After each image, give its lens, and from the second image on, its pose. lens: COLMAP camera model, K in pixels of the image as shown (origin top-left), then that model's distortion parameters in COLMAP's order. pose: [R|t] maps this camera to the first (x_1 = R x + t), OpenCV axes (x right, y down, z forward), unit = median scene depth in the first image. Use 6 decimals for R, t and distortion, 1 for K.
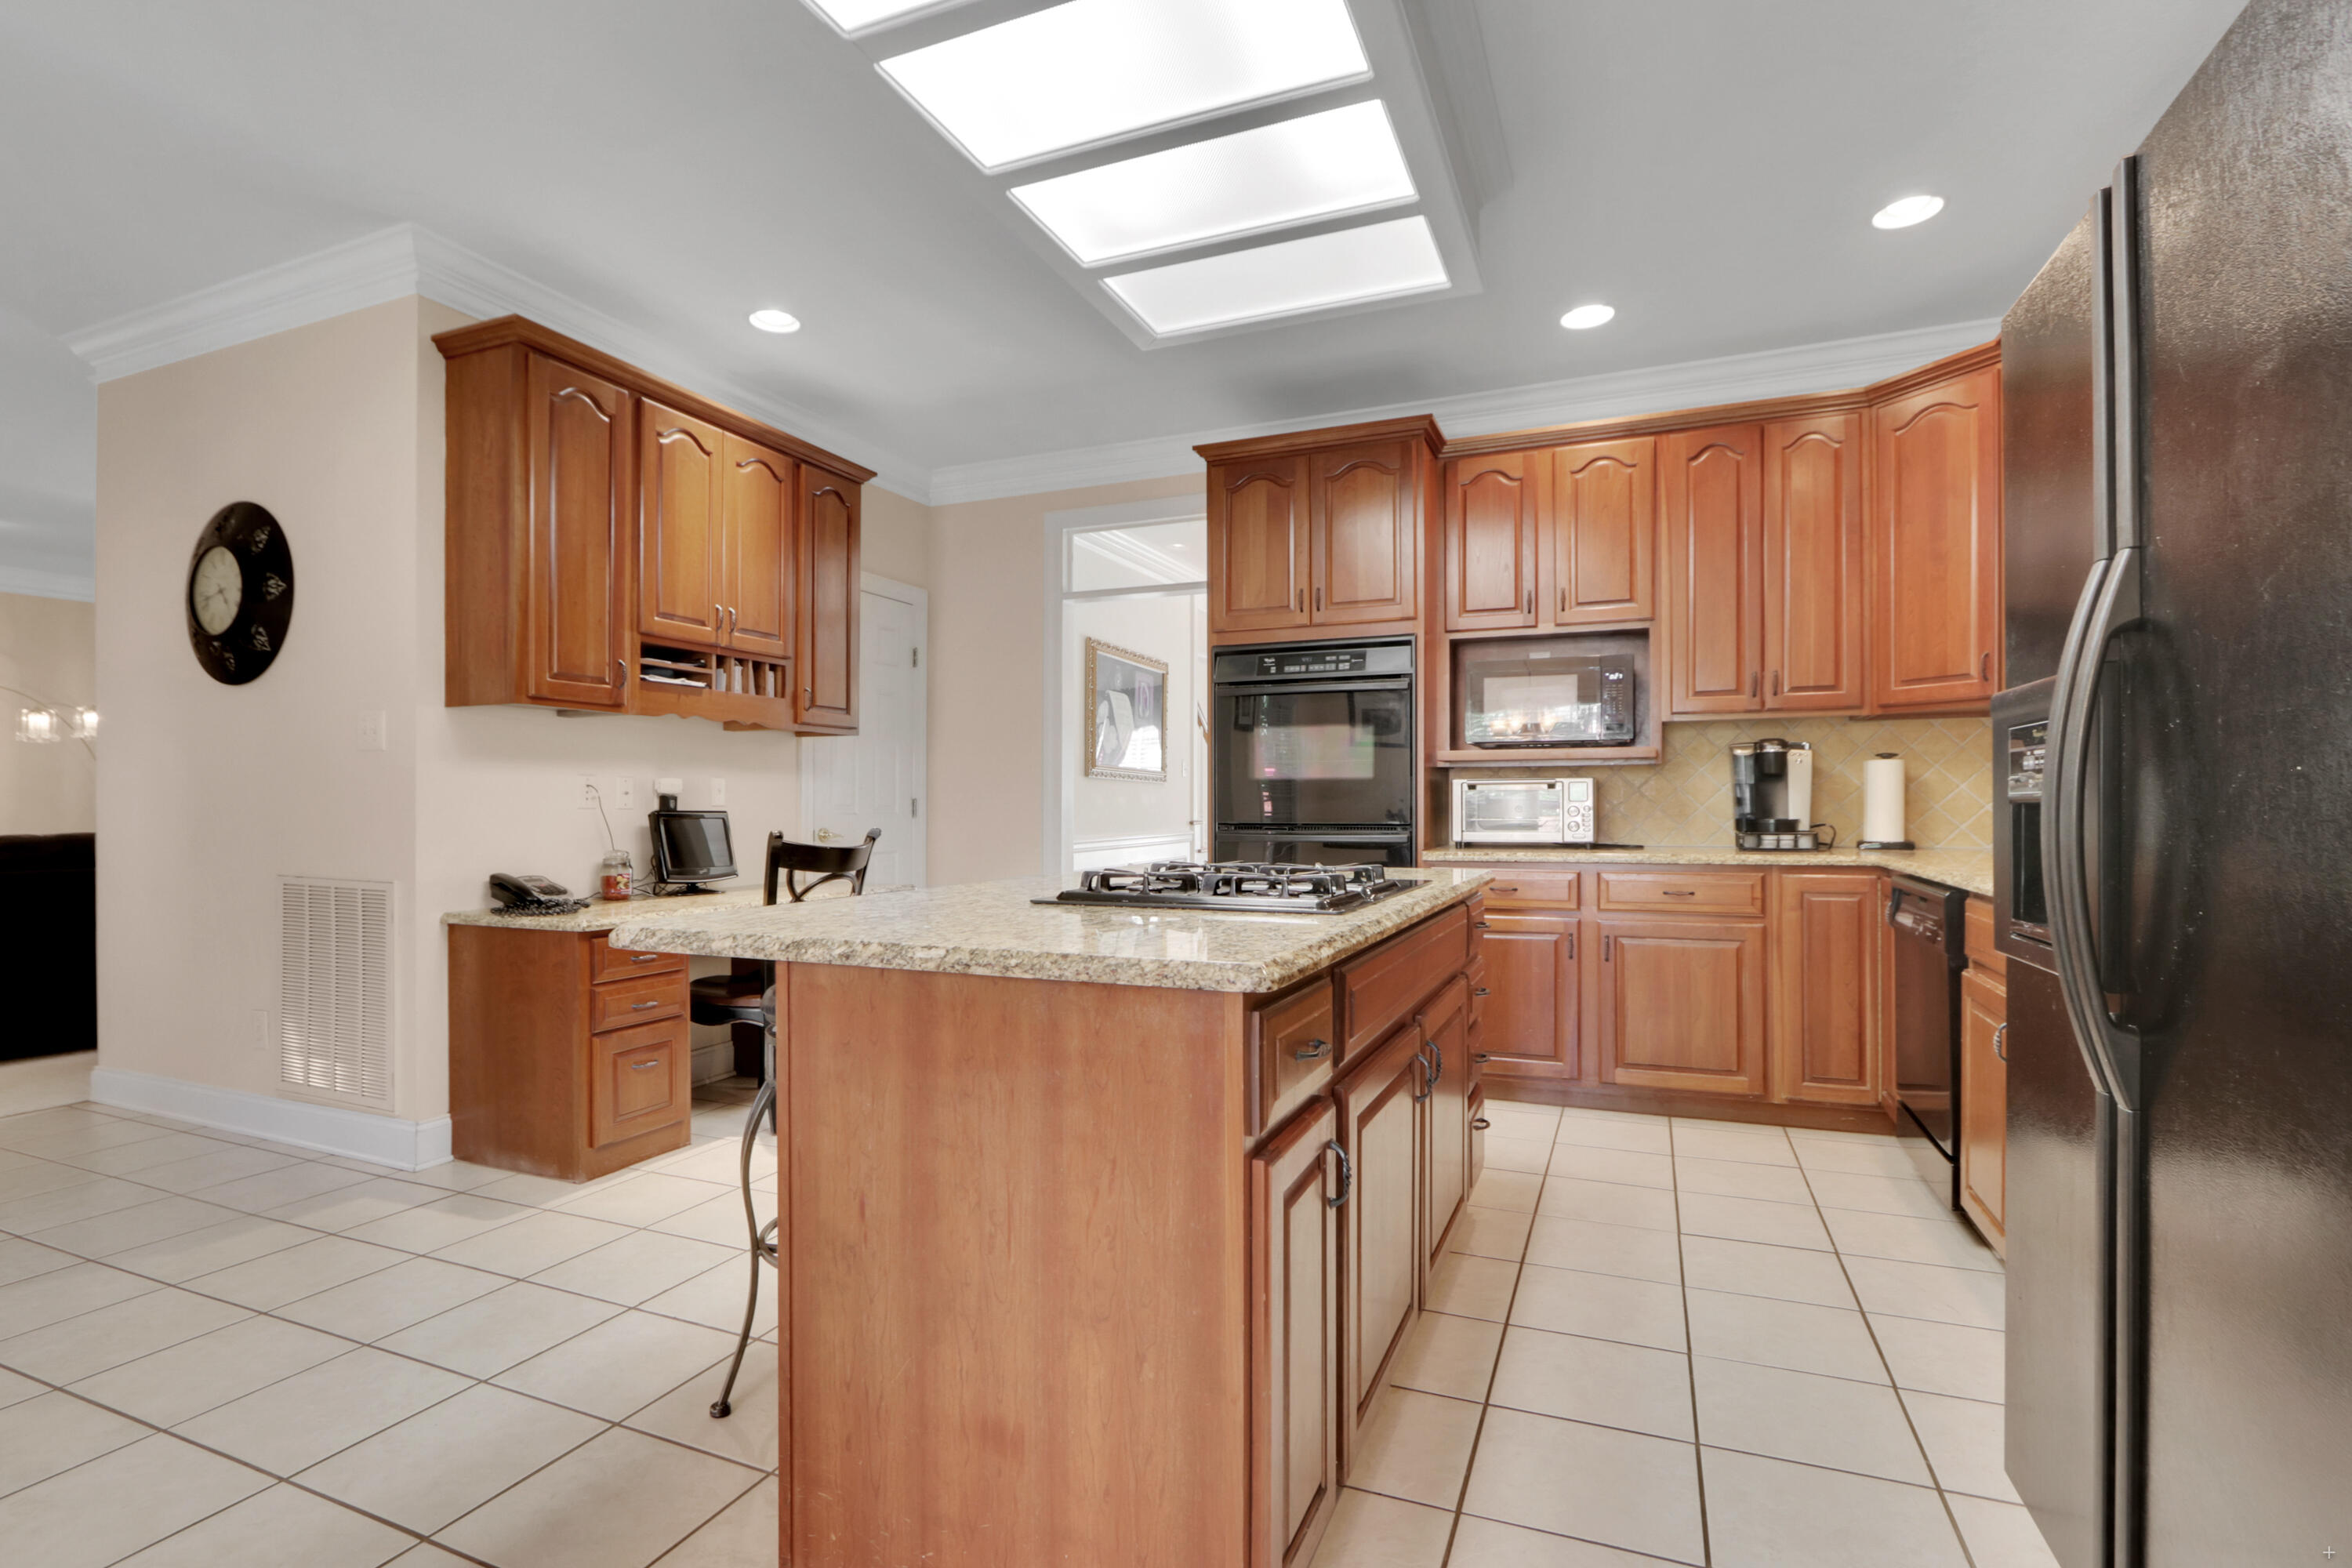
lens RADIAL K [[1091.6, 0, 1172.3], [0, 1091.6, 801.4], [0, 0, 1]] dist [-0.001450, -0.000054]
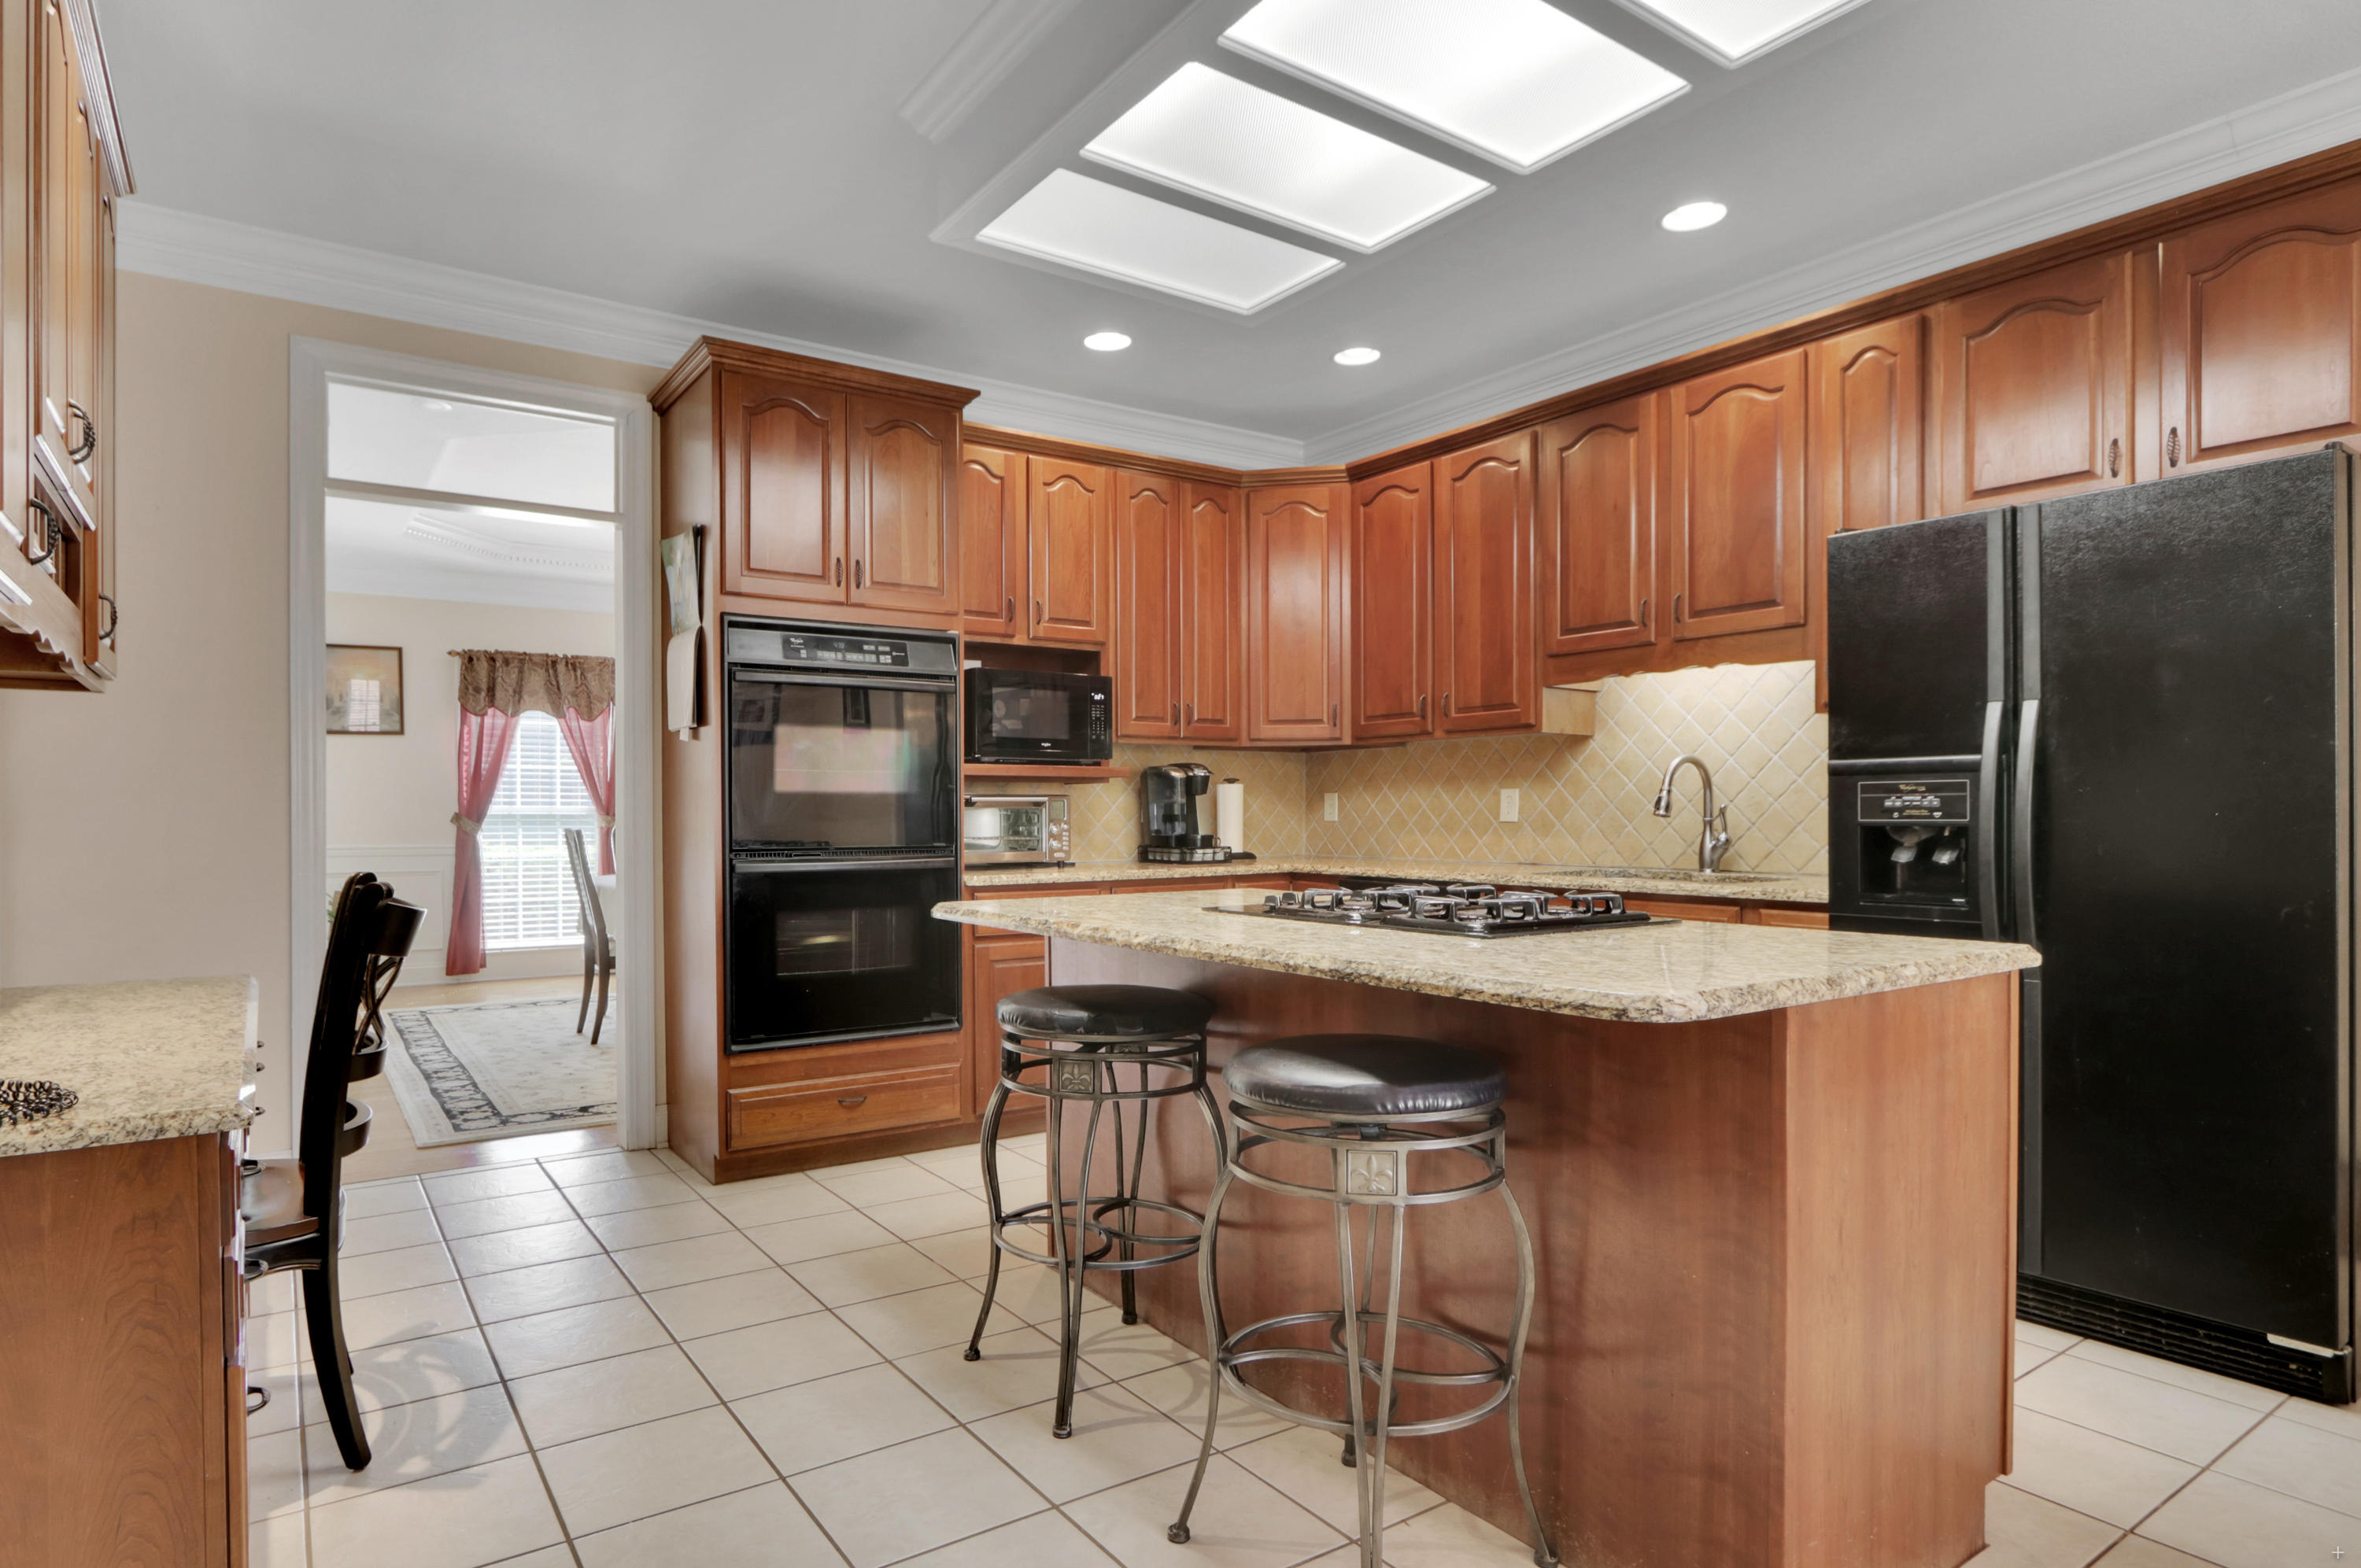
lens RADIAL K [[1295.2, 0, 1186.2], [0, 1295.2, 814.0], [0, 0, 1]] dist [0.003432, 0.000584]
pose [[0.525341, 0.002539, 0.850888, -0.566219], [0.013216, 0.999851, -0.011143, 0.008566], [-0.850789, 0.017099, 0.525229, 0.289059]]
